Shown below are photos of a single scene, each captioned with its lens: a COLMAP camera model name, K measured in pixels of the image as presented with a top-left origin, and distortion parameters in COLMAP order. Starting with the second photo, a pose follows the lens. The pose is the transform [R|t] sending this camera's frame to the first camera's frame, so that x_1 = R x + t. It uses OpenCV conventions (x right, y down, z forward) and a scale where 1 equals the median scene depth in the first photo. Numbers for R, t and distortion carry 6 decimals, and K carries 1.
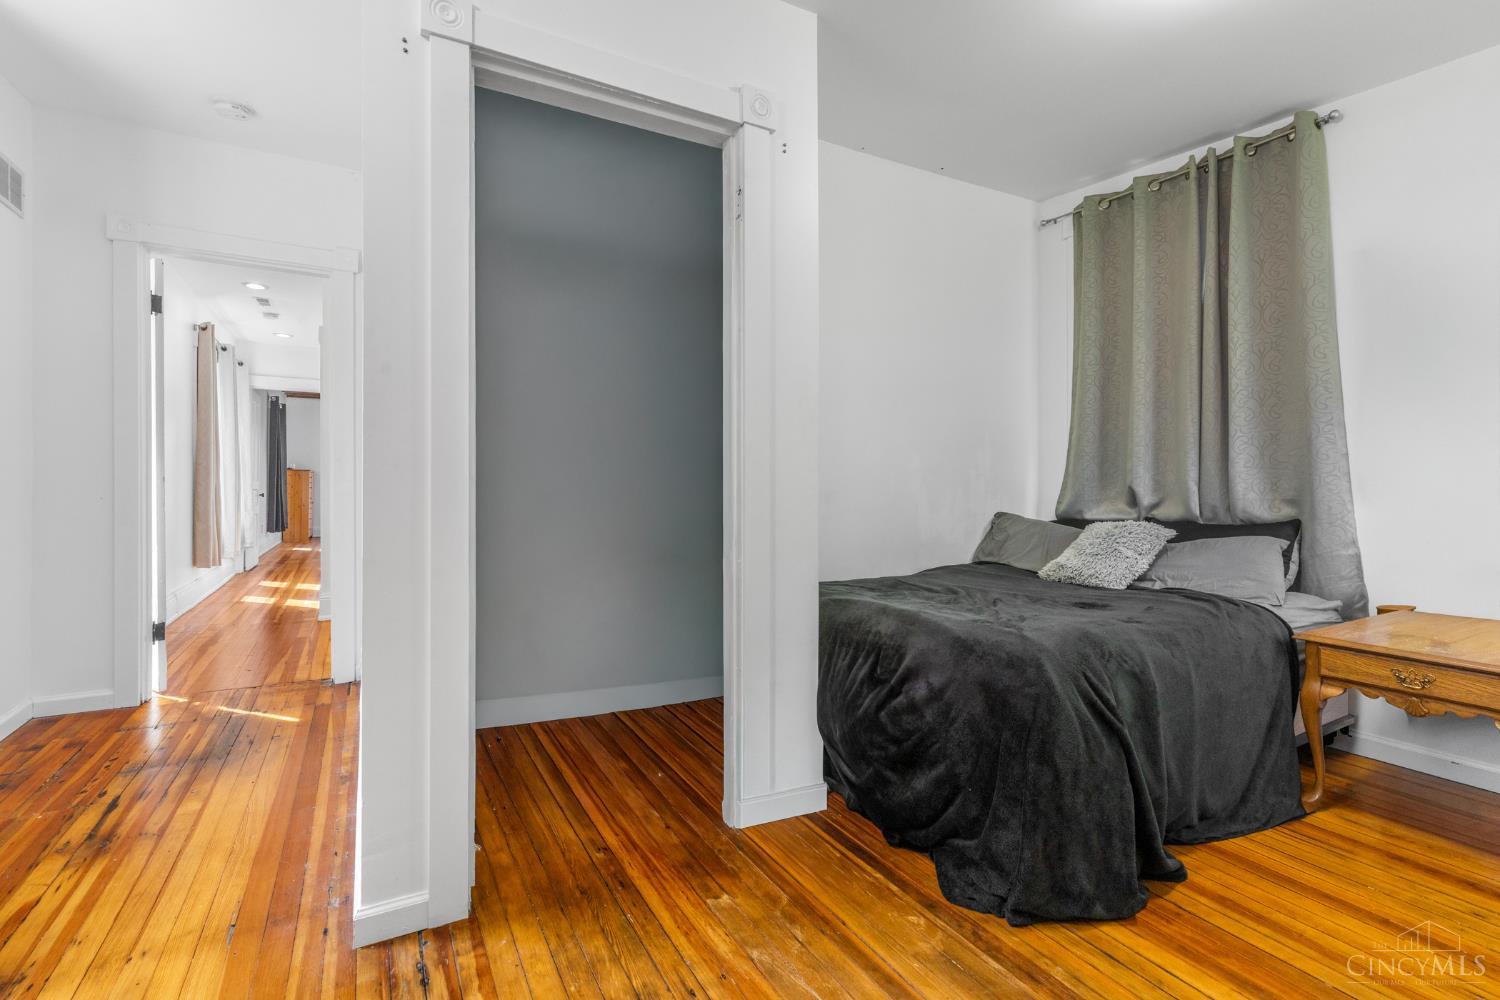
lens RADIAL K [[676.6, 0, 743.2], [0, 676.6, 486.0], [0, 0, 1]] dist [0.008522, 0.000031]
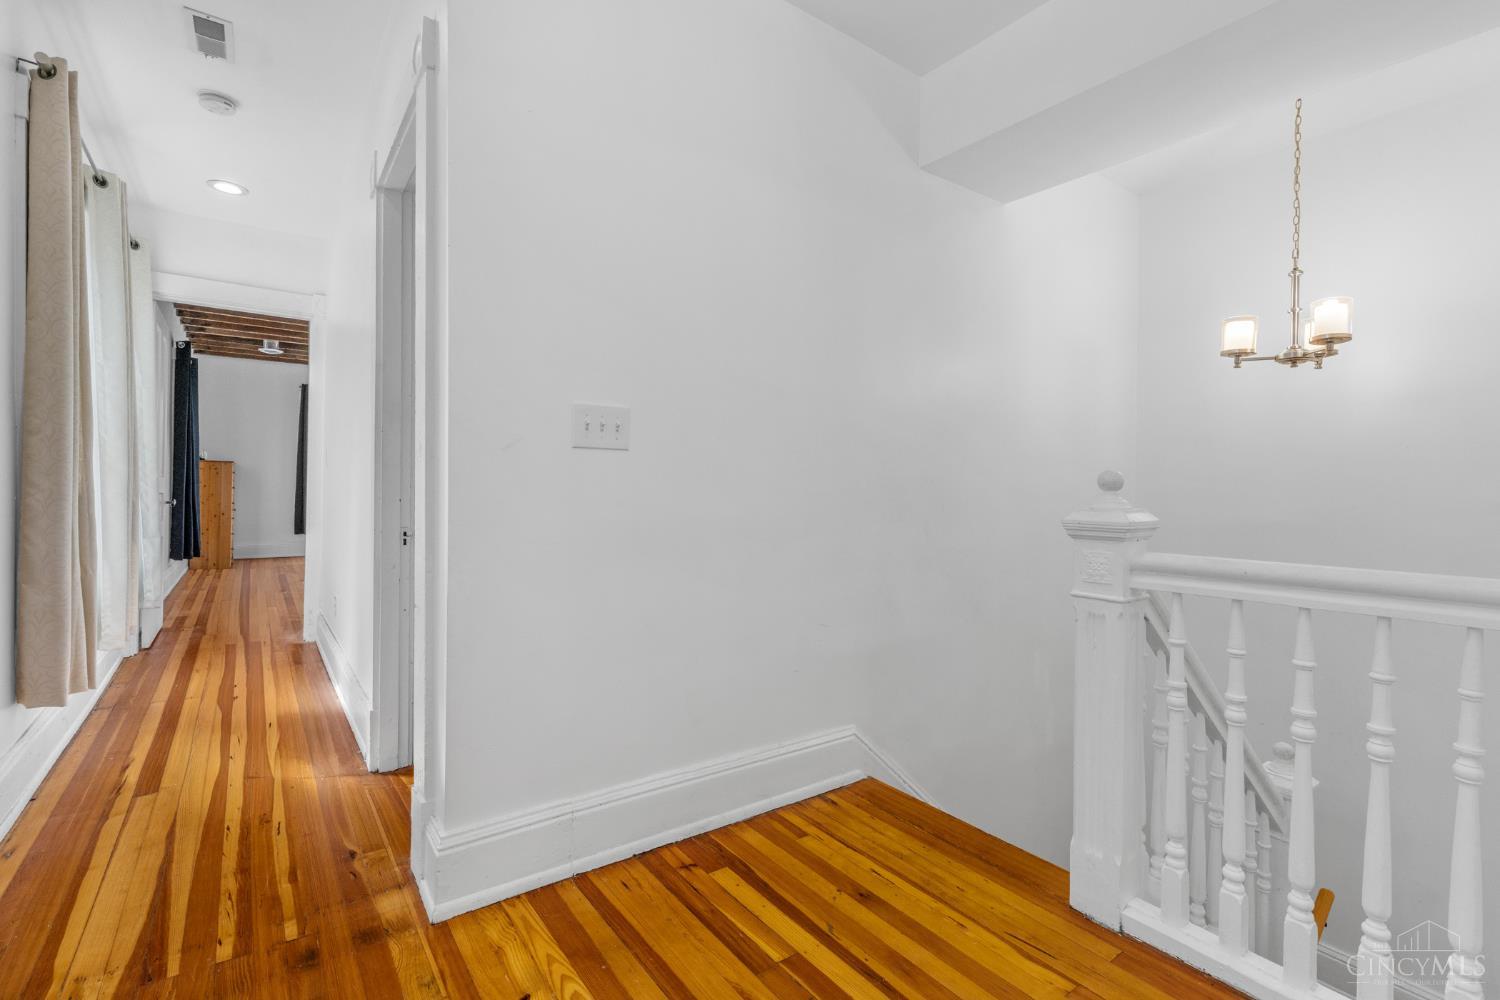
lens RADIAL K [[676.6, 0, 746.6], [0, 676.6, 485.5], [0, 0, 1]] dist [0.008522, 0.000031]
pose [[0.993132, 0.002505, 0.116972, -0.215939], [-0.002622, 0.999996, 0.000847, -0.001765], [-0.116969, -0.001148, 0.993135, 0.276688]]
